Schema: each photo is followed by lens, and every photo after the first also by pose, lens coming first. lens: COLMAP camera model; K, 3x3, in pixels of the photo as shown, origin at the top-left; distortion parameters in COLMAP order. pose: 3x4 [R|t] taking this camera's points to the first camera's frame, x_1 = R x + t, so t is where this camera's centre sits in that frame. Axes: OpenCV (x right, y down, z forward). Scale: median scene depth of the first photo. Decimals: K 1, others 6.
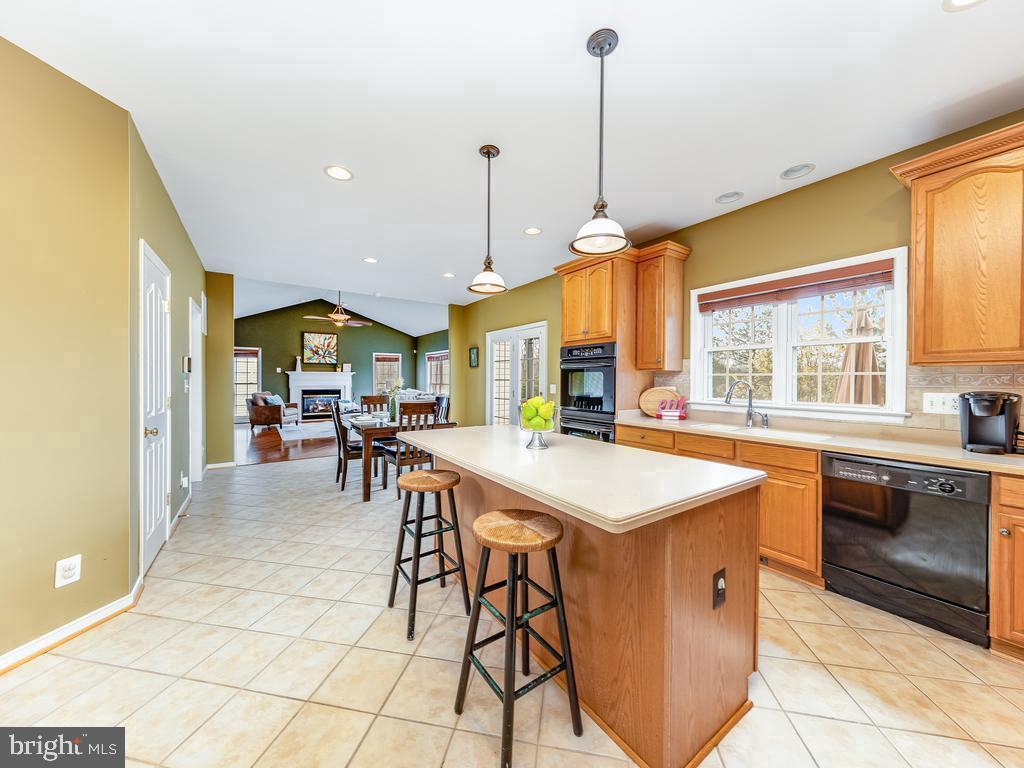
lens RADIAL K [[374.8, 0, 507.2], [0, 374.8, 385.4], [0, 0, 1]] dist [-0.003589, -0.000272]
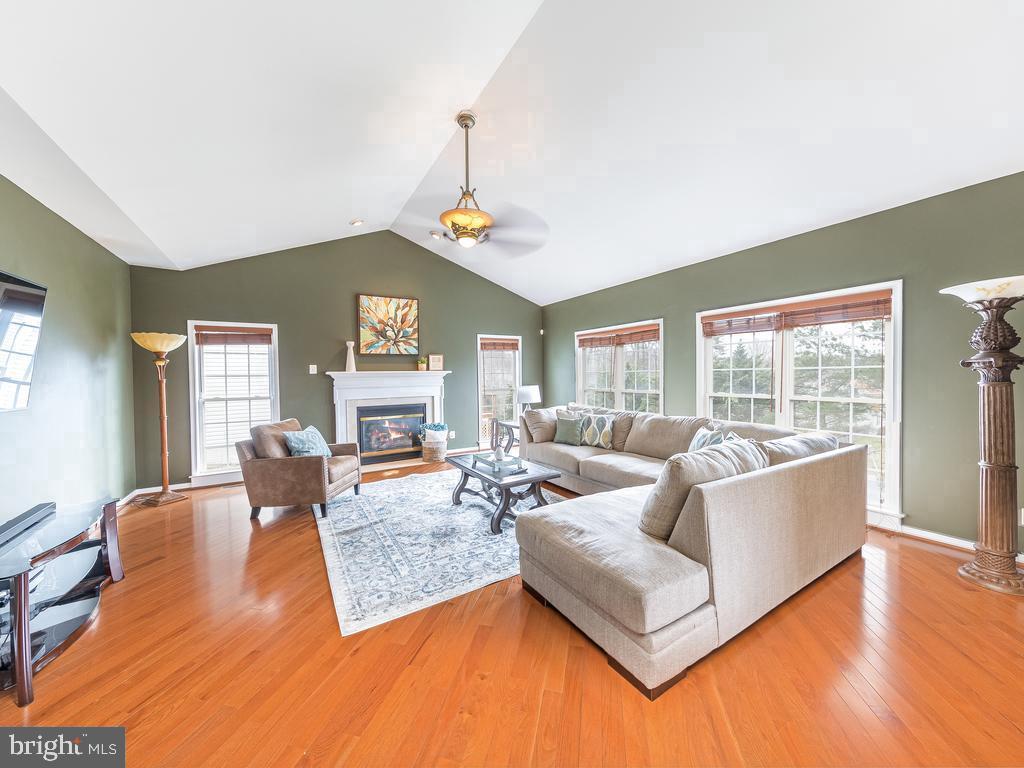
lens RADIAL K [[374.8, 0, 508.4], [0, 374.8, 379.0], [0, 0, 1]] dist [-0.003589, -0.000272]
pose [[0.998474, -0.020389, -0.051316, -0.314349], [0.020110, 0.999780, -0.005958, -0.019128], [0.051426, 0.004917, 0.998665, 0.499467]]
